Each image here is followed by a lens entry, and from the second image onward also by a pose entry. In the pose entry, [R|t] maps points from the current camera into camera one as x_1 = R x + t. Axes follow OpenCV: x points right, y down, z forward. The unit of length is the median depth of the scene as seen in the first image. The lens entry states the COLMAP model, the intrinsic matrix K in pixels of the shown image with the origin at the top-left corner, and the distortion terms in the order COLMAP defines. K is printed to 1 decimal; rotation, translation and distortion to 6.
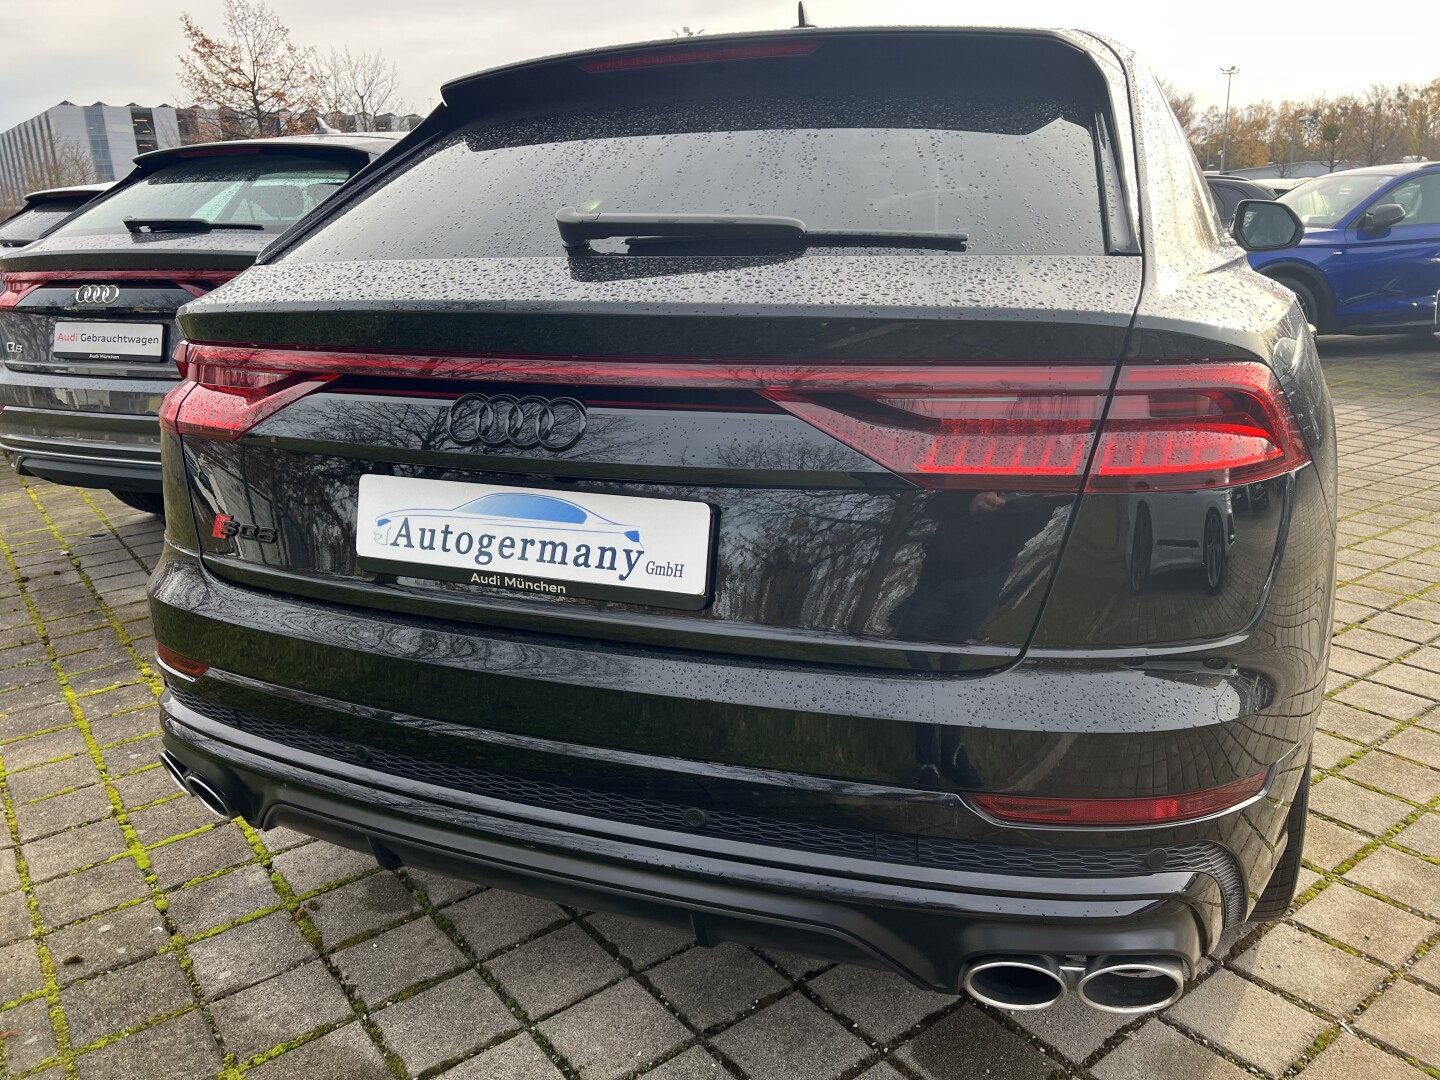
lens RADIAL K [[1116.3, 0, 720.0], [0, 1116.3, 540.0], [0, 0, 1]] dist [0.137229, -0.139974]
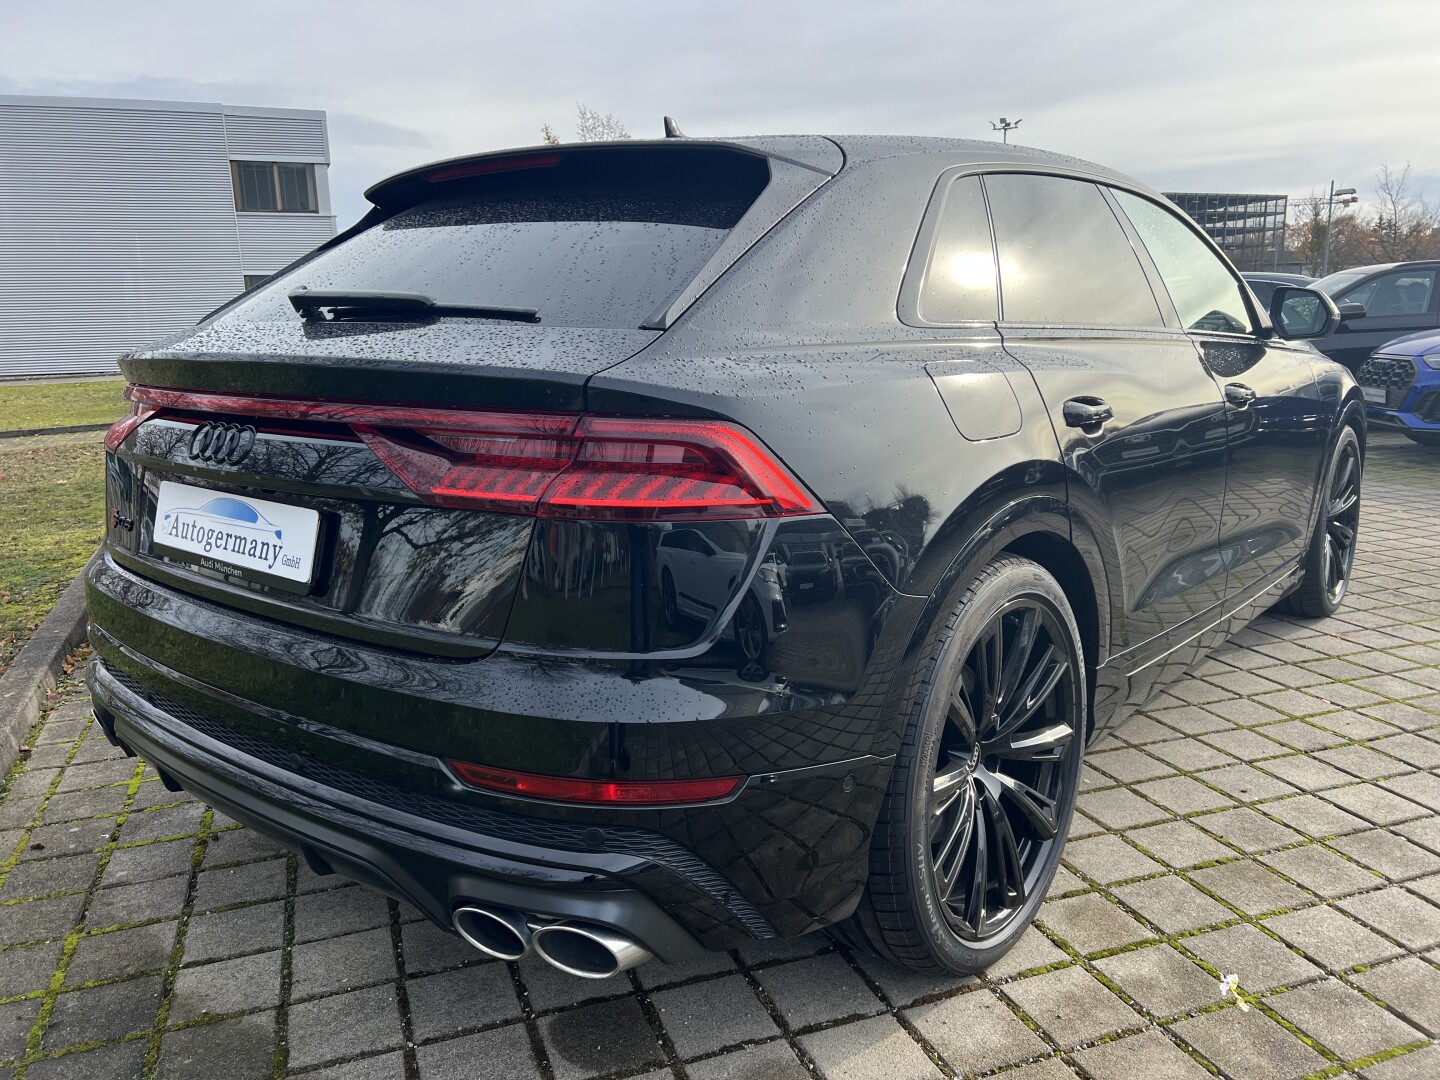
lens RADIAL K [[1138.1, 0, 722.7], [0, 1138.1, 521.3], [0, 0, 1]] dist [0.084517, -0.089370]
pose [[0.951473, 0.065191, -0.300749, 0.757087], [-0.090005, 0.993521, -0.069388, 0.025572], [0.294277, 0.093090, 0.951176, -0.096212]]
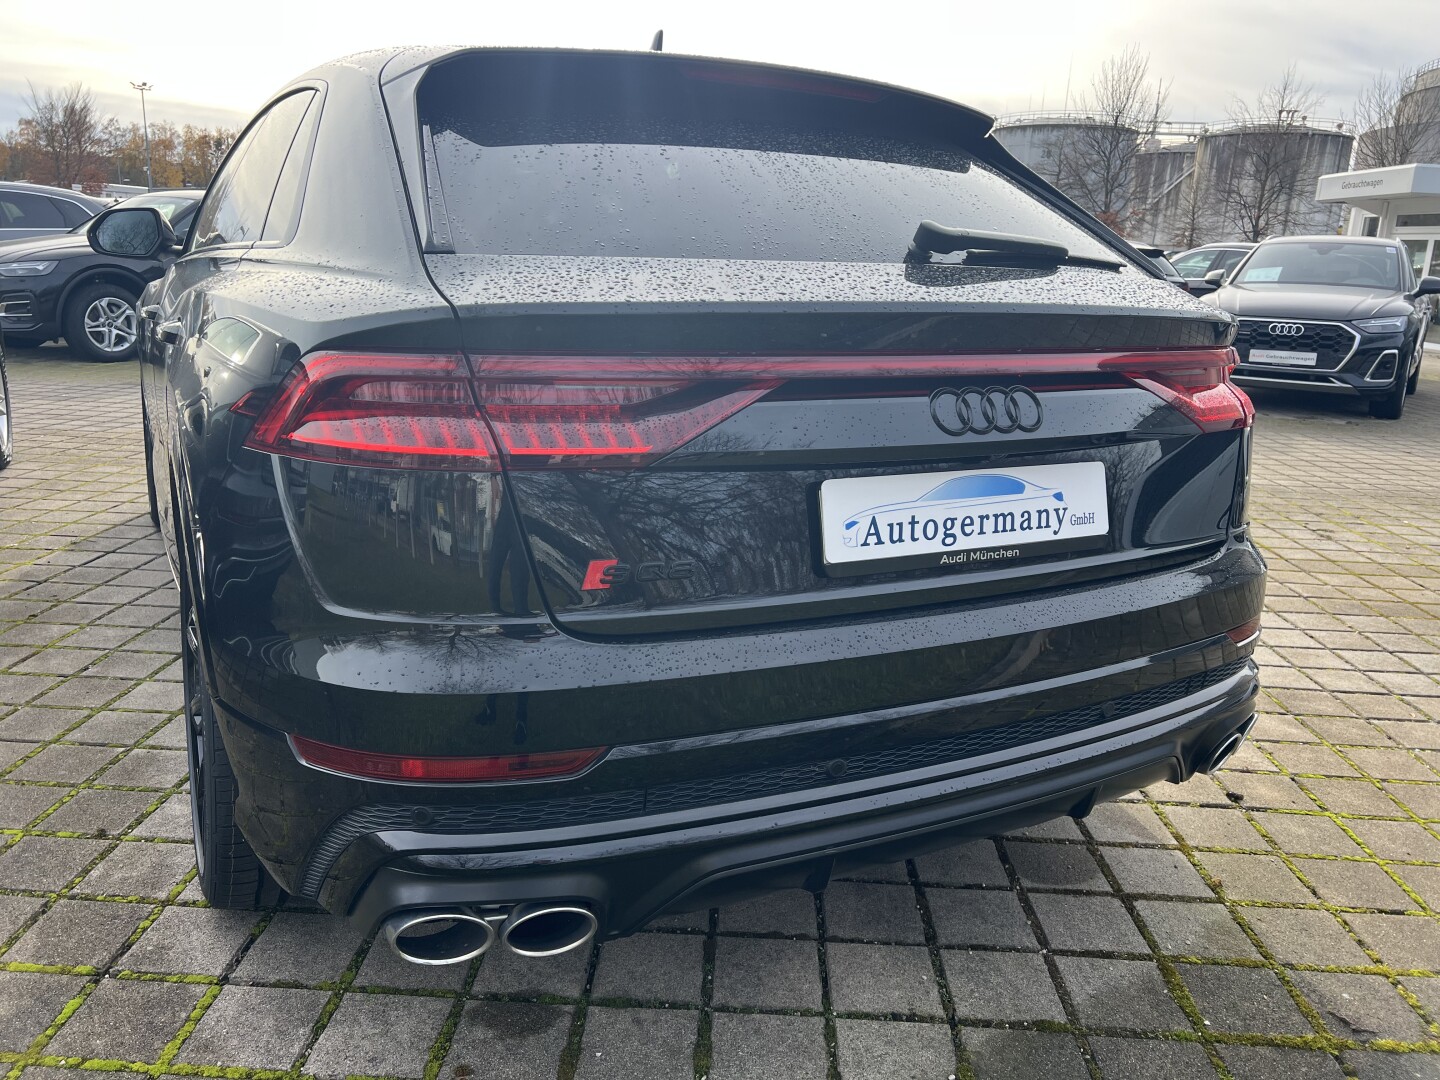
lens RADIAL K [[1101.6, 0, 730.7], [0, 1101.6, 539.2], [0, 0, 1]] dist [0.064914, -0.079173]
pose [[0.621631, -0.142800, 0.770184, -1.158801], [0.162875, 0.985316, 0.051228, -0.073064], [-0.766190, 0.093599, 0.635761, 0.489295]]
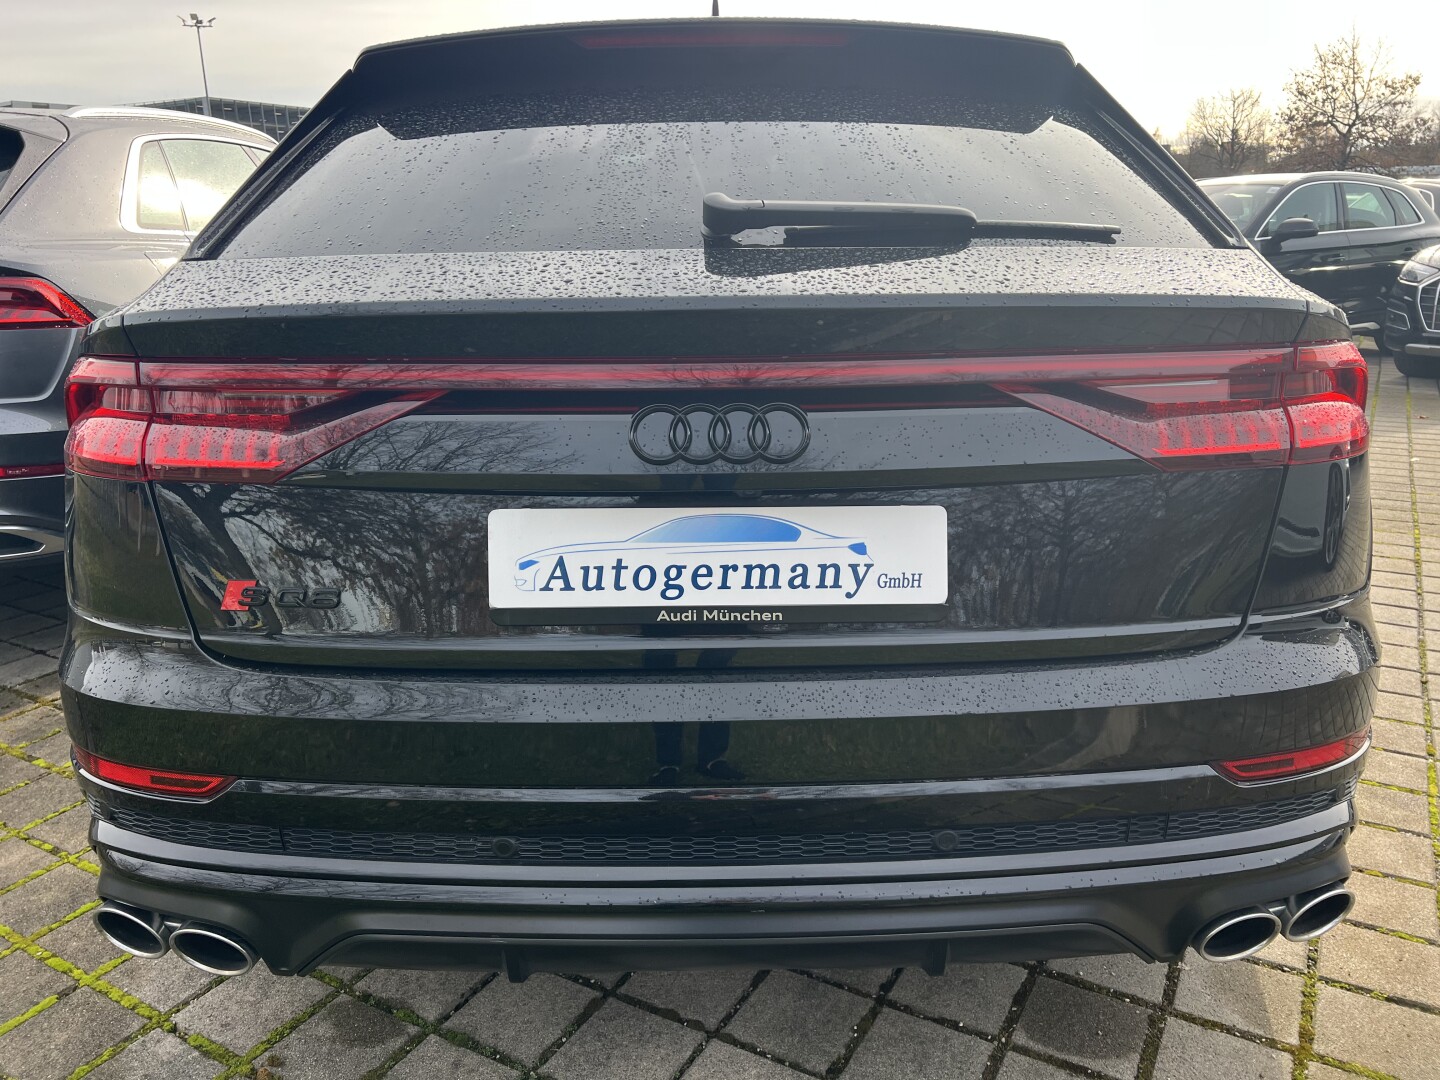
lens RADIAL K [[1105.8, 0, 718.8], [0, 1105.8, 535.0], [0, 0, 1]] dist [0.130794, -0.131266]
pose [[0.915209, -0.090776, 0.392621, -0.512224], [0.097087, 0.995269, 0.003799, -0.028010], [-0.391109, 0.034642, 0.919692, 0.194661]]
